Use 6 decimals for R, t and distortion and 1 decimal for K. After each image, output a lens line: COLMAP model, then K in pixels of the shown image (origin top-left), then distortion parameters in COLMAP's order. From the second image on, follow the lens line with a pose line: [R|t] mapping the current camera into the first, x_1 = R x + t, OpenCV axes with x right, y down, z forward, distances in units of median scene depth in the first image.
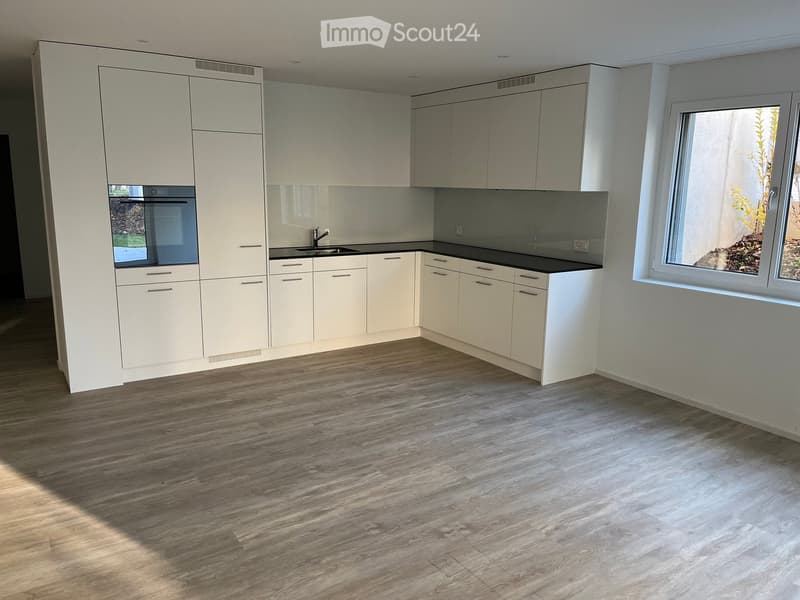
lens RADIAL K [[610.9, 0, 399.8], [0, 610.9, 297.4], [0, 0, 1]] dist [0.065778, -0.088840]
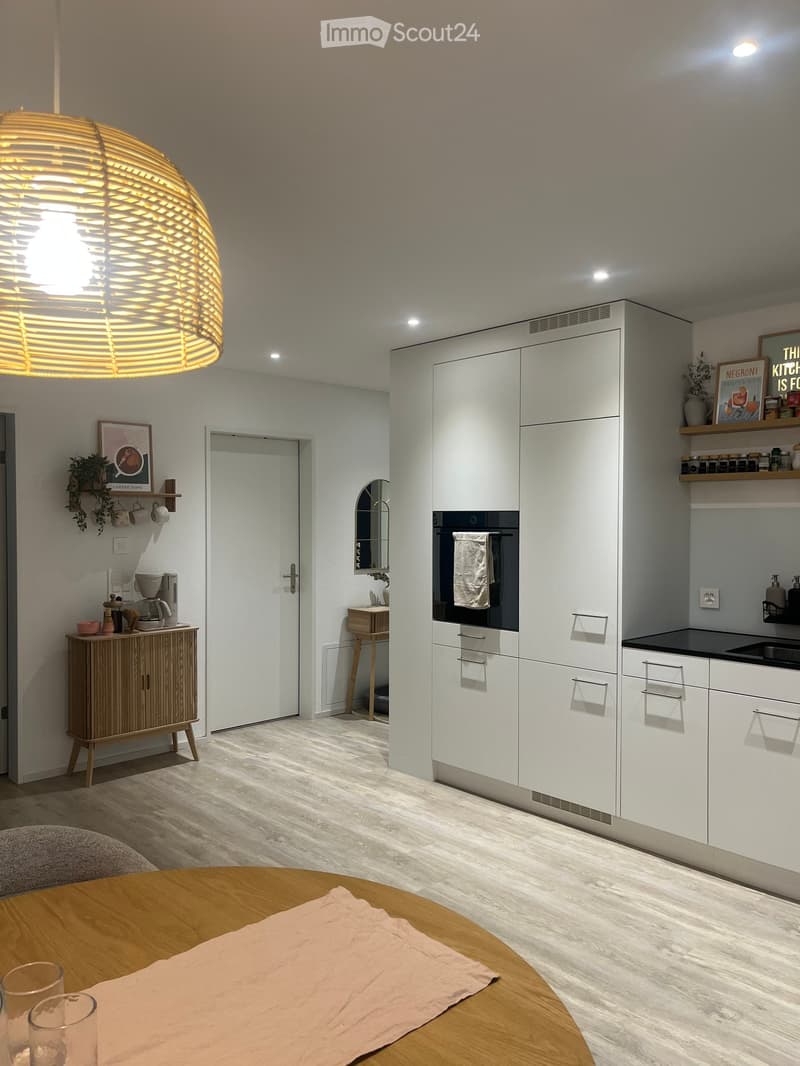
lens RADIAL K [[814.1, 0, 399.1], [0, 814.1, 536.3], [0, 0, 1]] dist [0.065778, -0.088840]
pose [[0.174749, 0.011221, -0.984549, 0.472914], [-0.187506, 0.982015, -0.022089, -0.109939], [0.966594, 0.188469, 0.173710, 0.716987]]
